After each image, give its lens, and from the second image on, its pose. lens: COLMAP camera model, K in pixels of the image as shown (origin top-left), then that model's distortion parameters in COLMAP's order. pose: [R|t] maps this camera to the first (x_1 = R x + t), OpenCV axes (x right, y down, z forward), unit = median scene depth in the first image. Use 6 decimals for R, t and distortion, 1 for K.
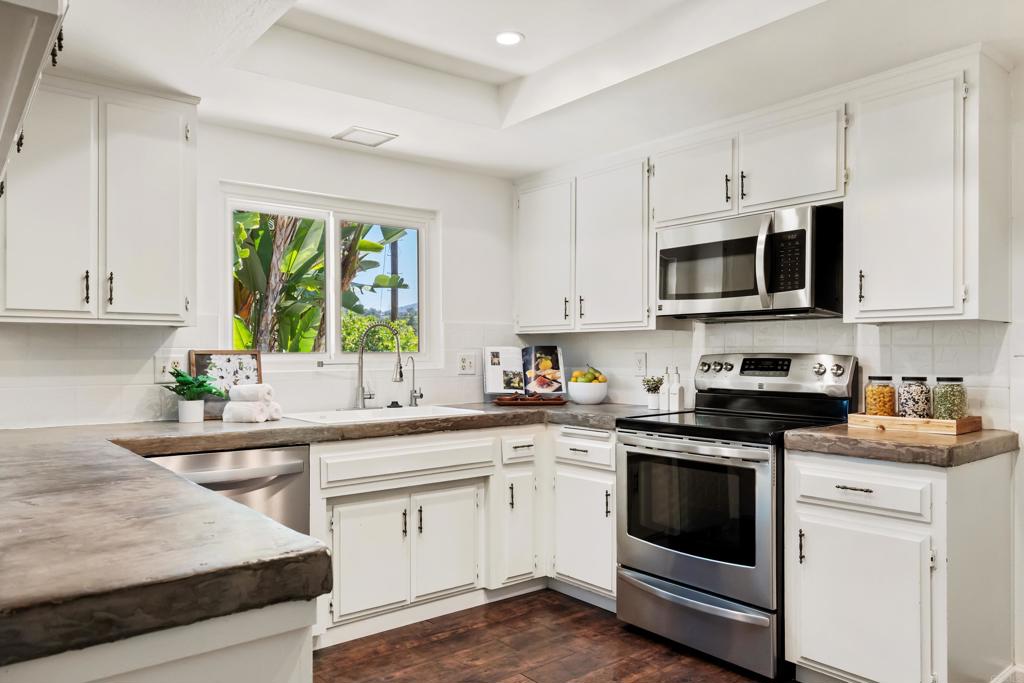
lens RADIAL K [[722.6, 0, 518.4], [0, 722.6, 361.9], [0, 0, 1]] dist [0.005751, 0.000513]
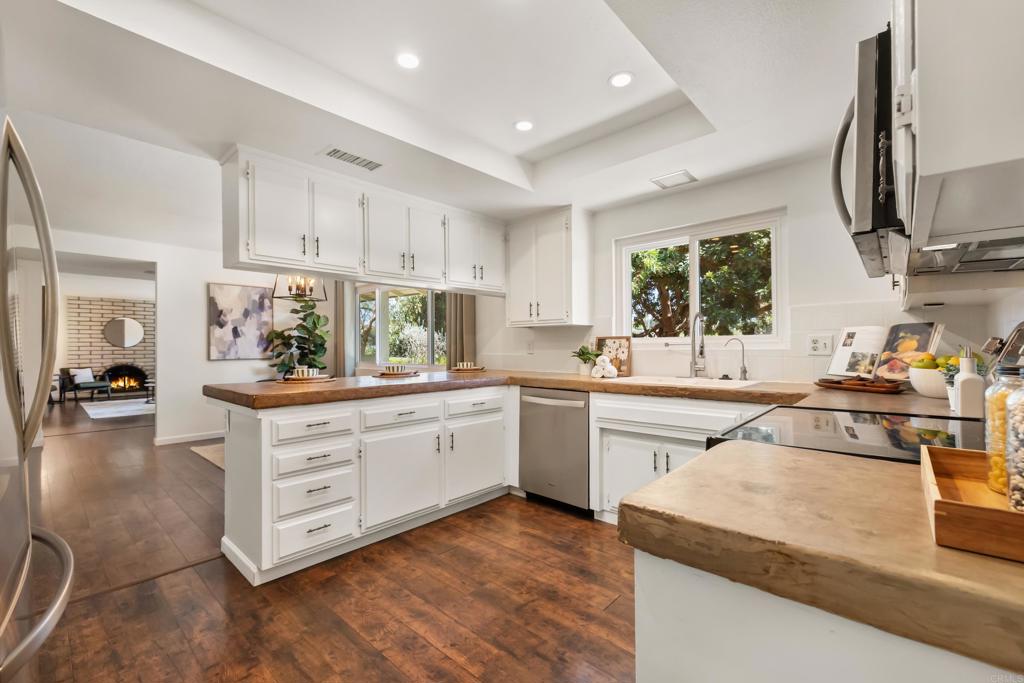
lens RADIAL K [[431.7, 0, 509.9], [0, 431.7, 348.1], [0, 0, 1]] dist [-0.000982, -0.000155]
pose [[0.146502, 0.003903, -0.989203, 0.526621], [-0.006906, 0.999972, 0.002923, 0.009466], [0.989186, 0.006403, 0.146525, 0.537086]]
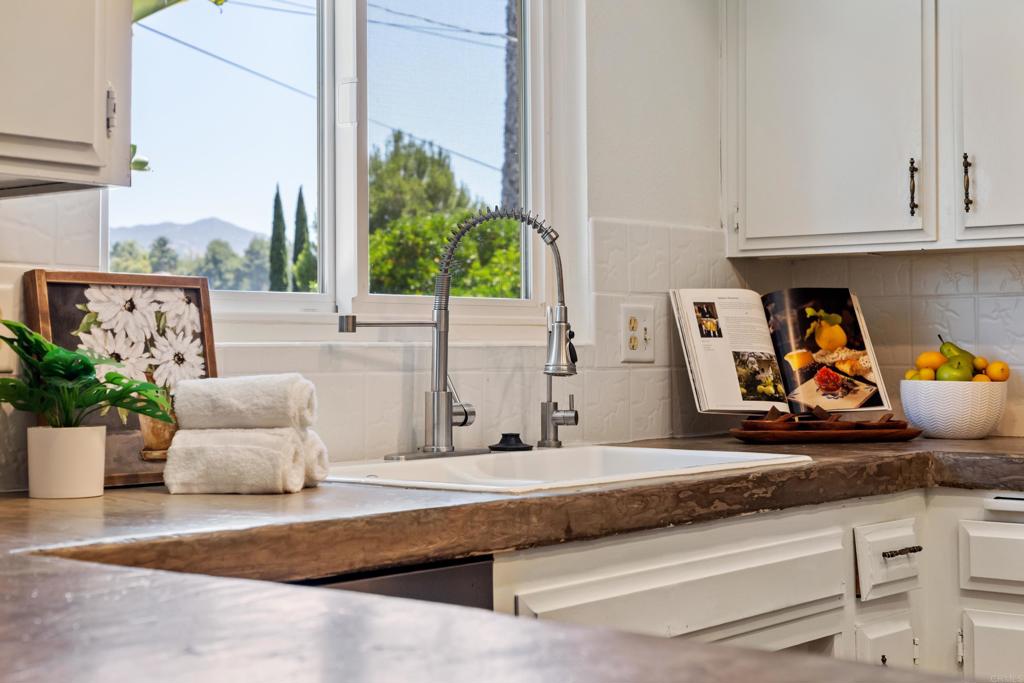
lens RADIAL K [[1602.5, 0, 510.8], [0, 1602.5, 334.8], [0, 0, 1]] dist [0.049535, 0.000000]
pose [[0.979548, 0.002174, 0.201200, -0.338788], [0.002550, 0.999727, -0.023214, 0.025179], [-0.201196, 0.023252, 0.979275, 0.233850]]
